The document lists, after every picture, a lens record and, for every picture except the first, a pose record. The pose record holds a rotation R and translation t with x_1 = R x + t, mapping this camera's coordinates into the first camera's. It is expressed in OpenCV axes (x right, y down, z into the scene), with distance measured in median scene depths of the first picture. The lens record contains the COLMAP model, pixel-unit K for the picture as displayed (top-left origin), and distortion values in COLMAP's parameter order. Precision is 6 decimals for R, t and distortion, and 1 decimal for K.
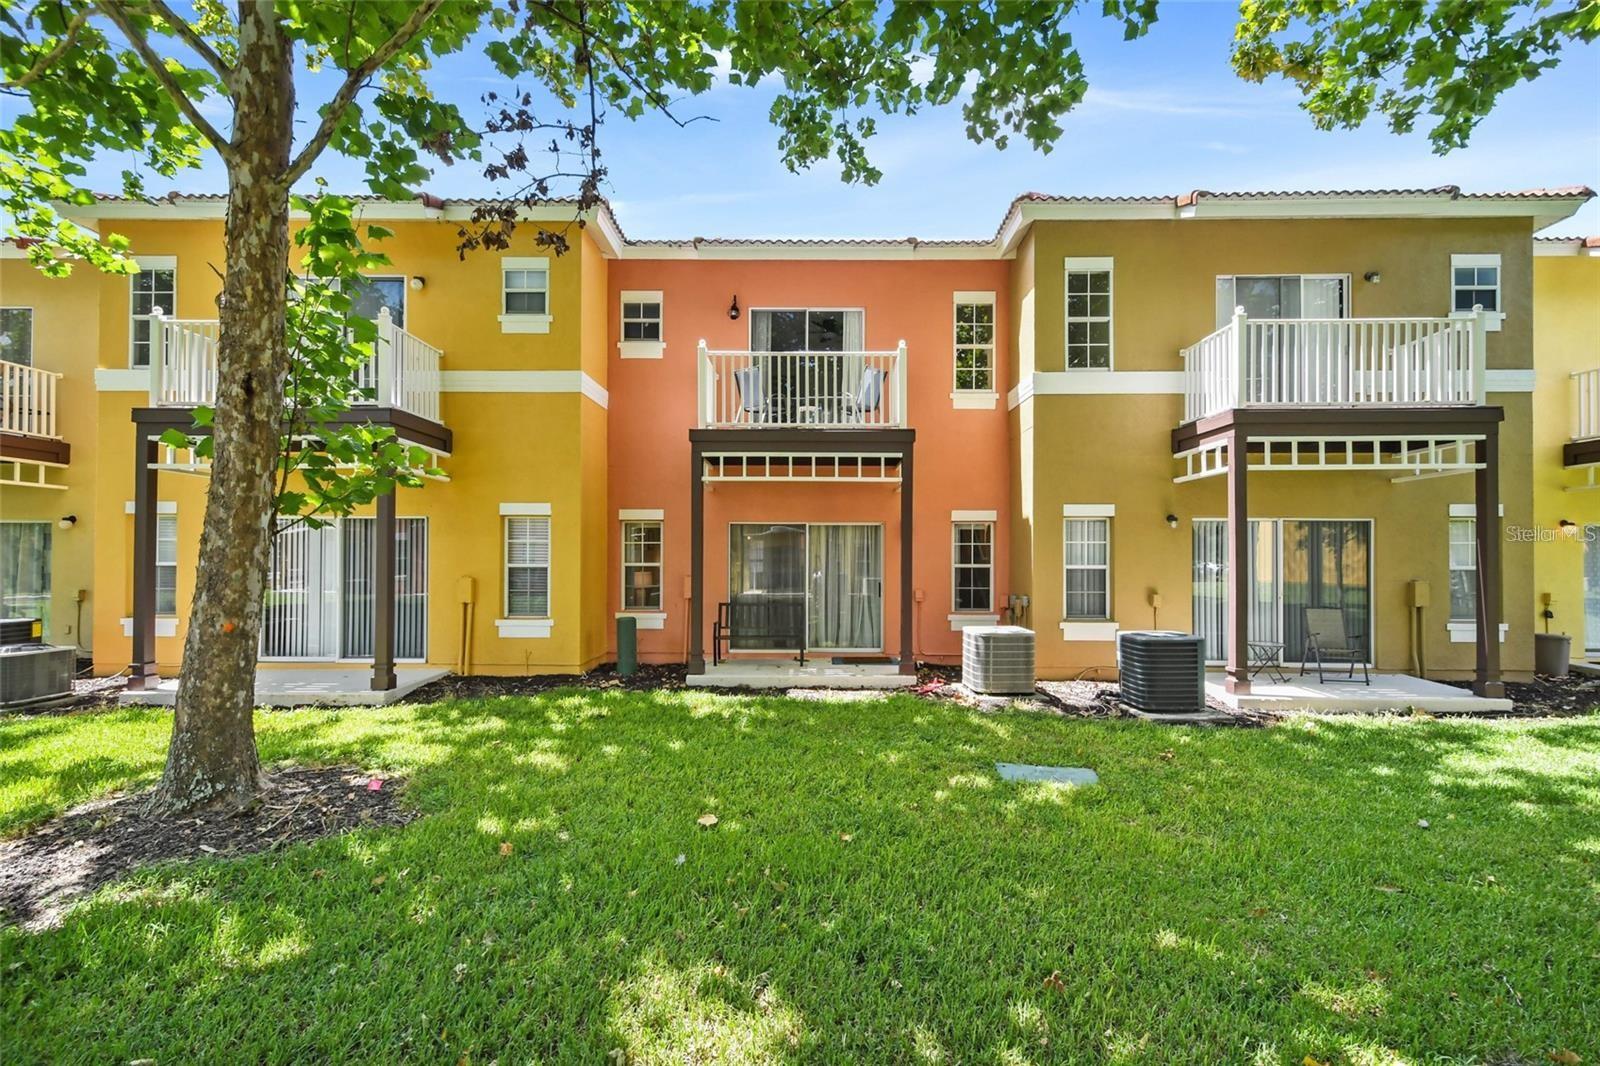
lens RADIAL K [[713.0, 0, 789.4], [0, 713.0, 552.5], [0, 0, 1]] dist [0.011648, -0.003410]
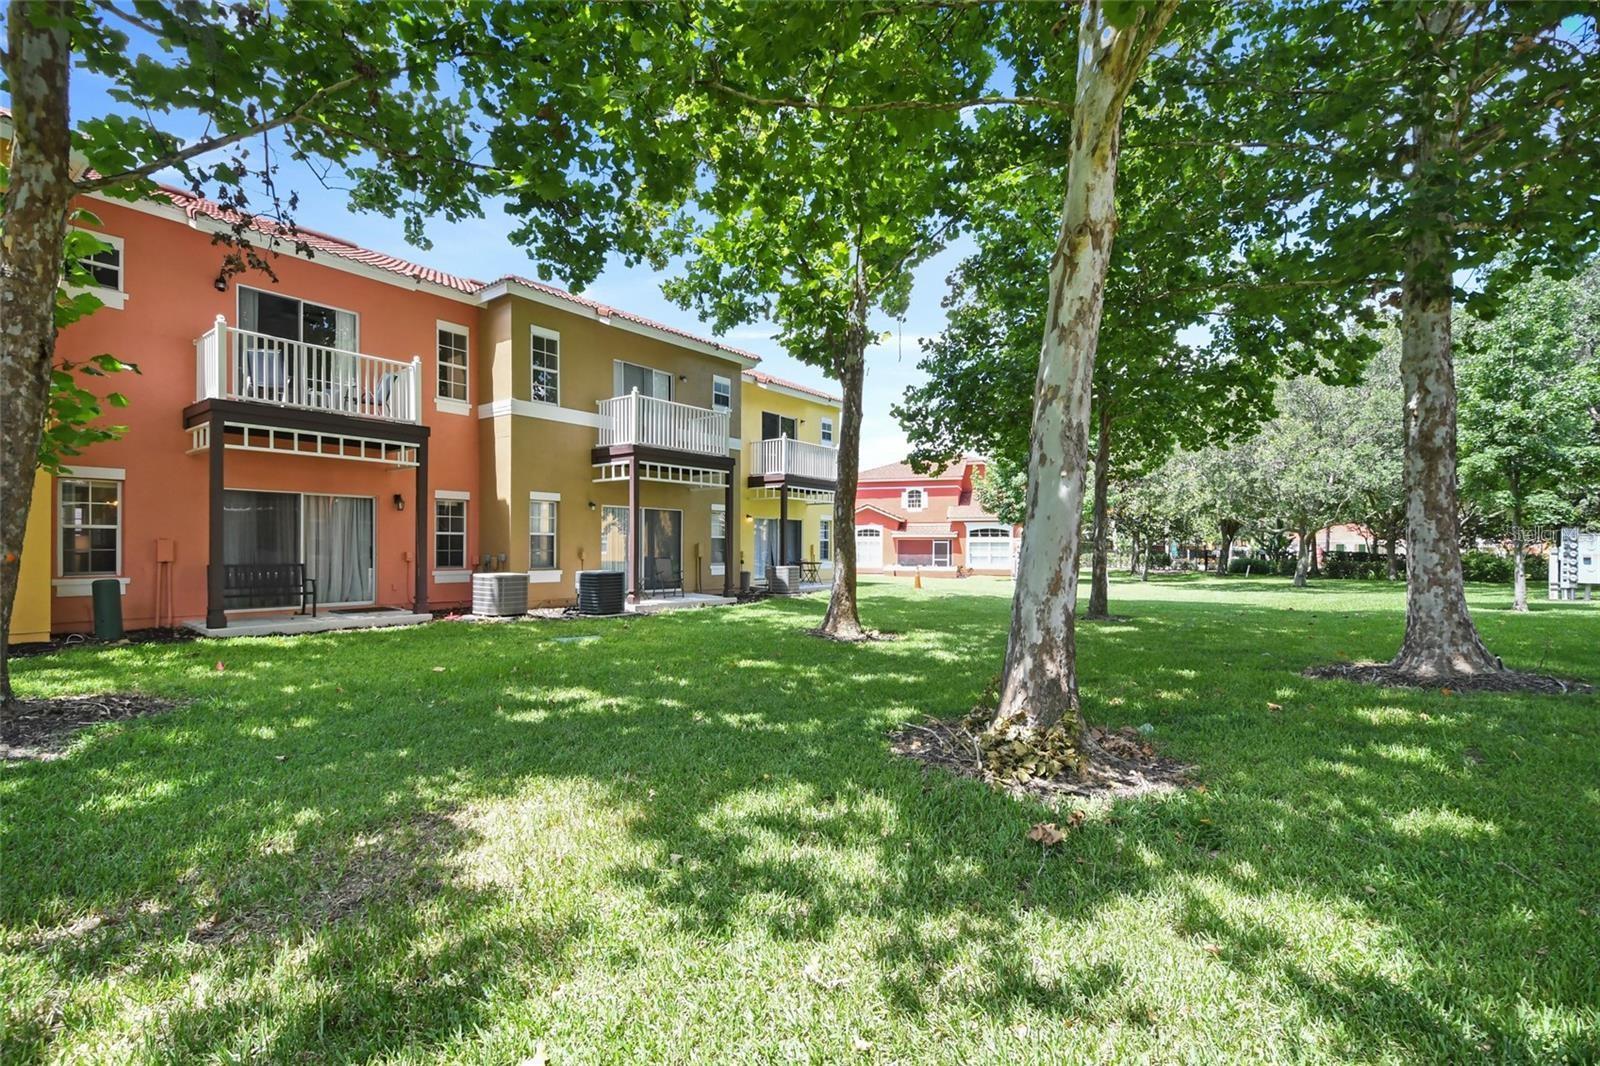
lens RADIAL K [[713.0, 0, 801.0], [0, 713.0, 542.2], [0, 0, 1]] dist [0.011648, -0.003410]
pose [[0.599927, 0.005820, 0.800034, -0.480917], [-0.009520, 0.999955, -0.000135, 0.034230], [-0.799998, -0.007535, 0.599955, -0.352335]]
